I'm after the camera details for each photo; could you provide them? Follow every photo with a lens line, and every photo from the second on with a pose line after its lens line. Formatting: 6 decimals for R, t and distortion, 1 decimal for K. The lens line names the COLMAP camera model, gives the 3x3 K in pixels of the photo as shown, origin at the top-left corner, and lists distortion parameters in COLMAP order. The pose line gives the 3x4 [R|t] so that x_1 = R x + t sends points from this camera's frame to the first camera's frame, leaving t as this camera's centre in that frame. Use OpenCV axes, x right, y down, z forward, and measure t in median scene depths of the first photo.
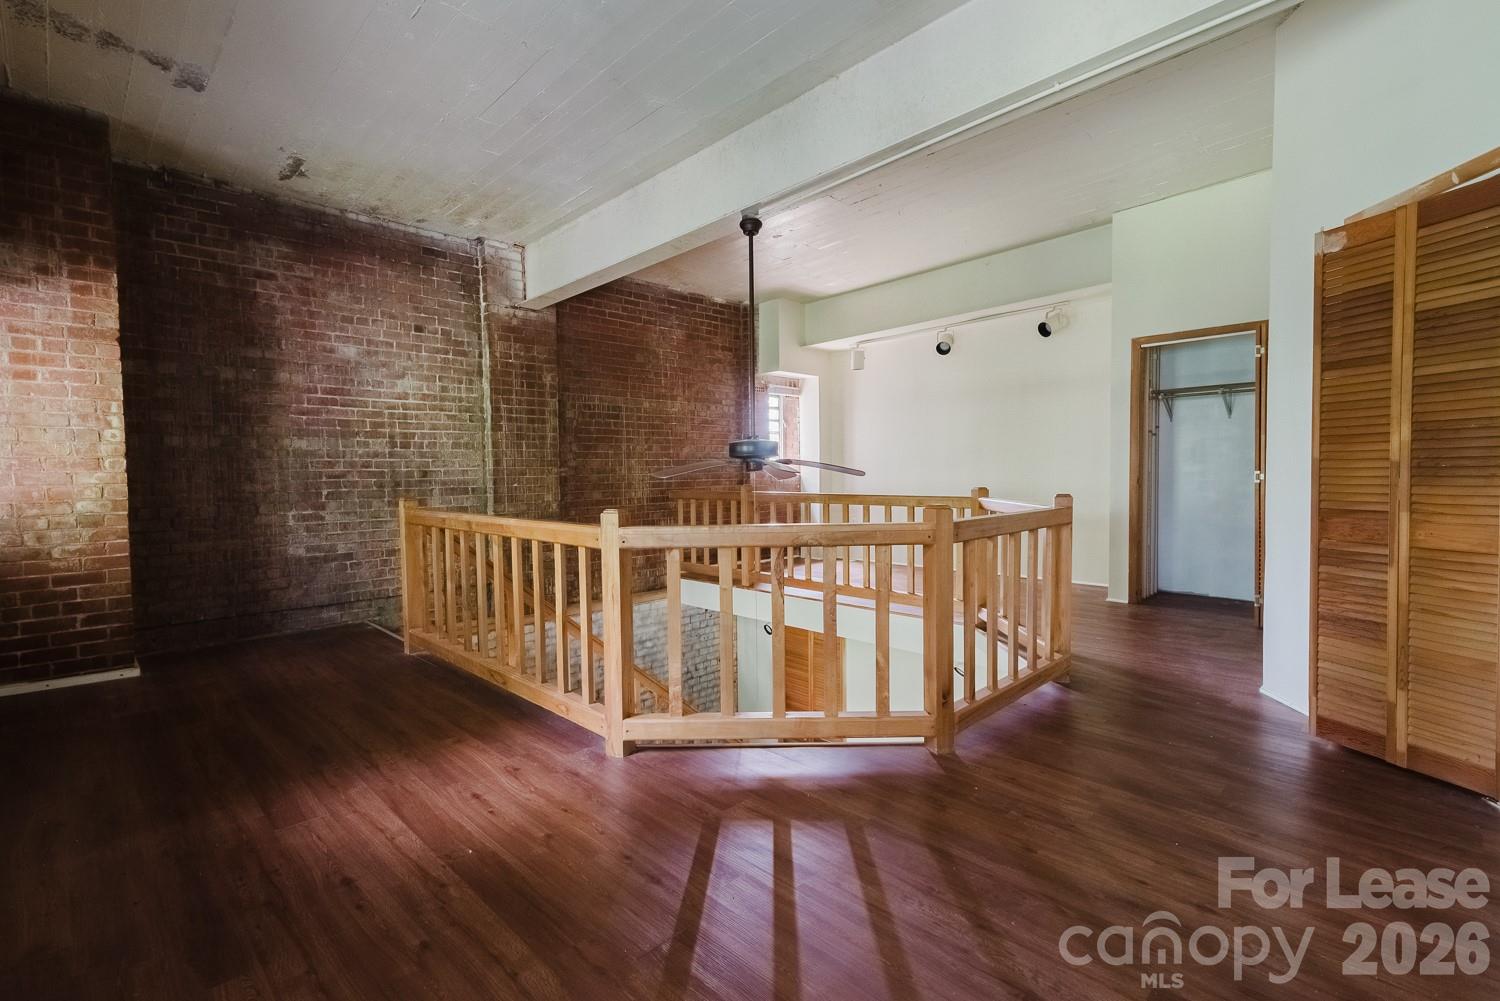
lens RADIAL K [[706.2, 0, 756.5], [0, 706.2, 501.4], [0, 0, 1]] dist [0.019460, -0.000783]
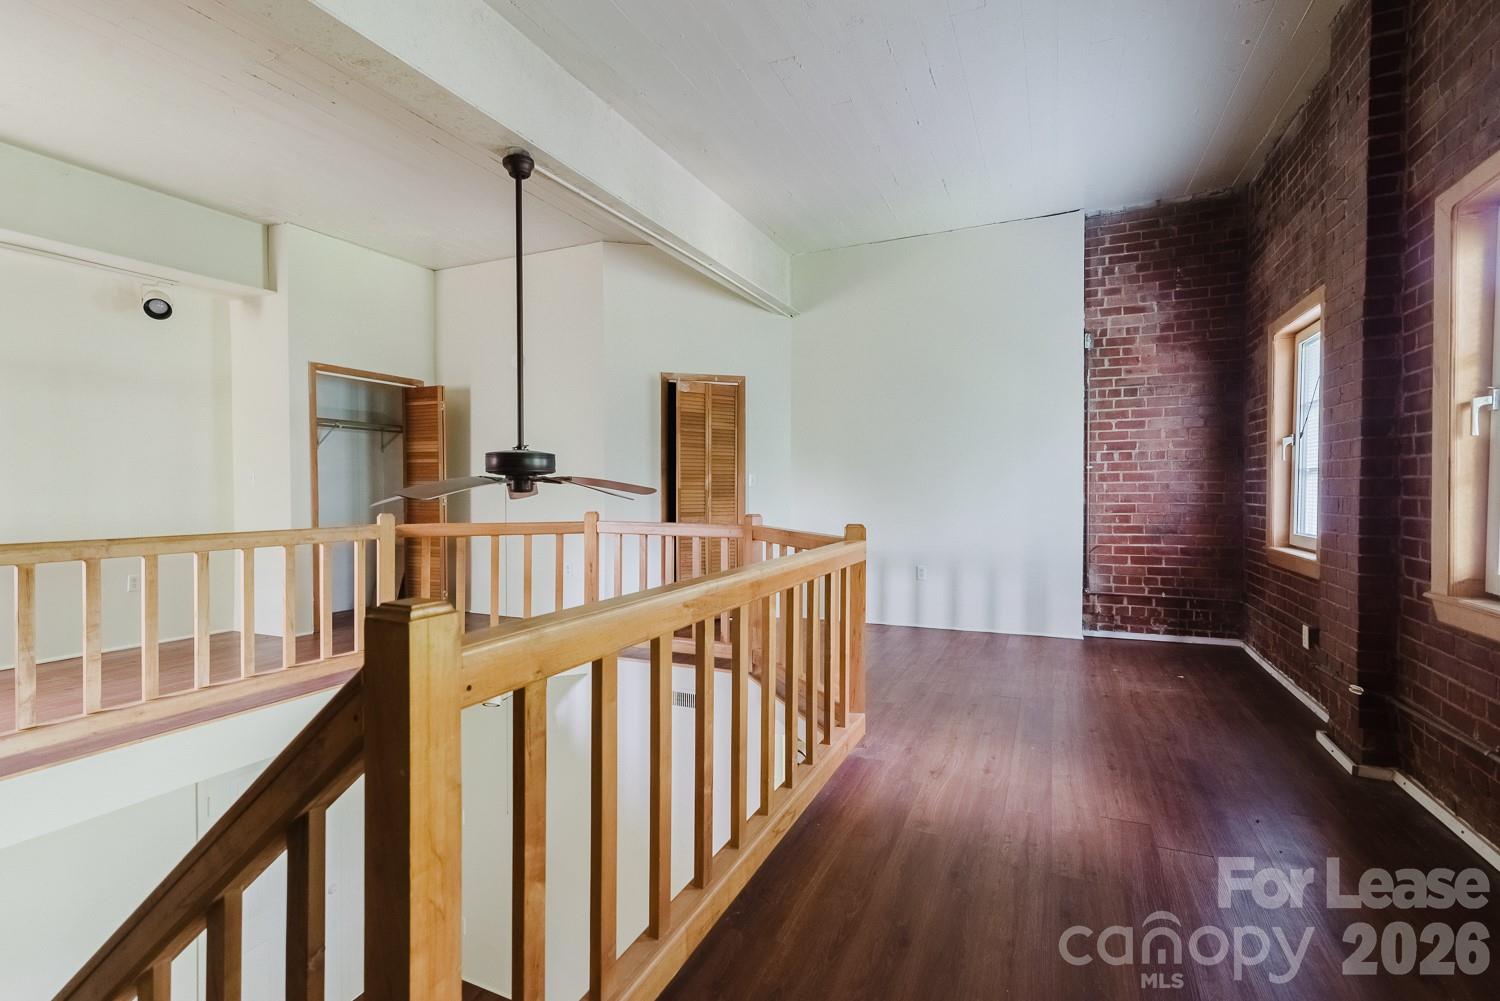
lens RADIAL K [[685.2, 0, 740.8], [0, 685.2, 498.3], [0, 0, 1]] dist [0.014694, -0.000138]
pose [[-0.362293, -0.004352, 0.932054, -1.248595], [0.043054, 0.998844, 0.021399, -0.069949], [-0.931069, 0.047881, -0.361687, 1.696470]]
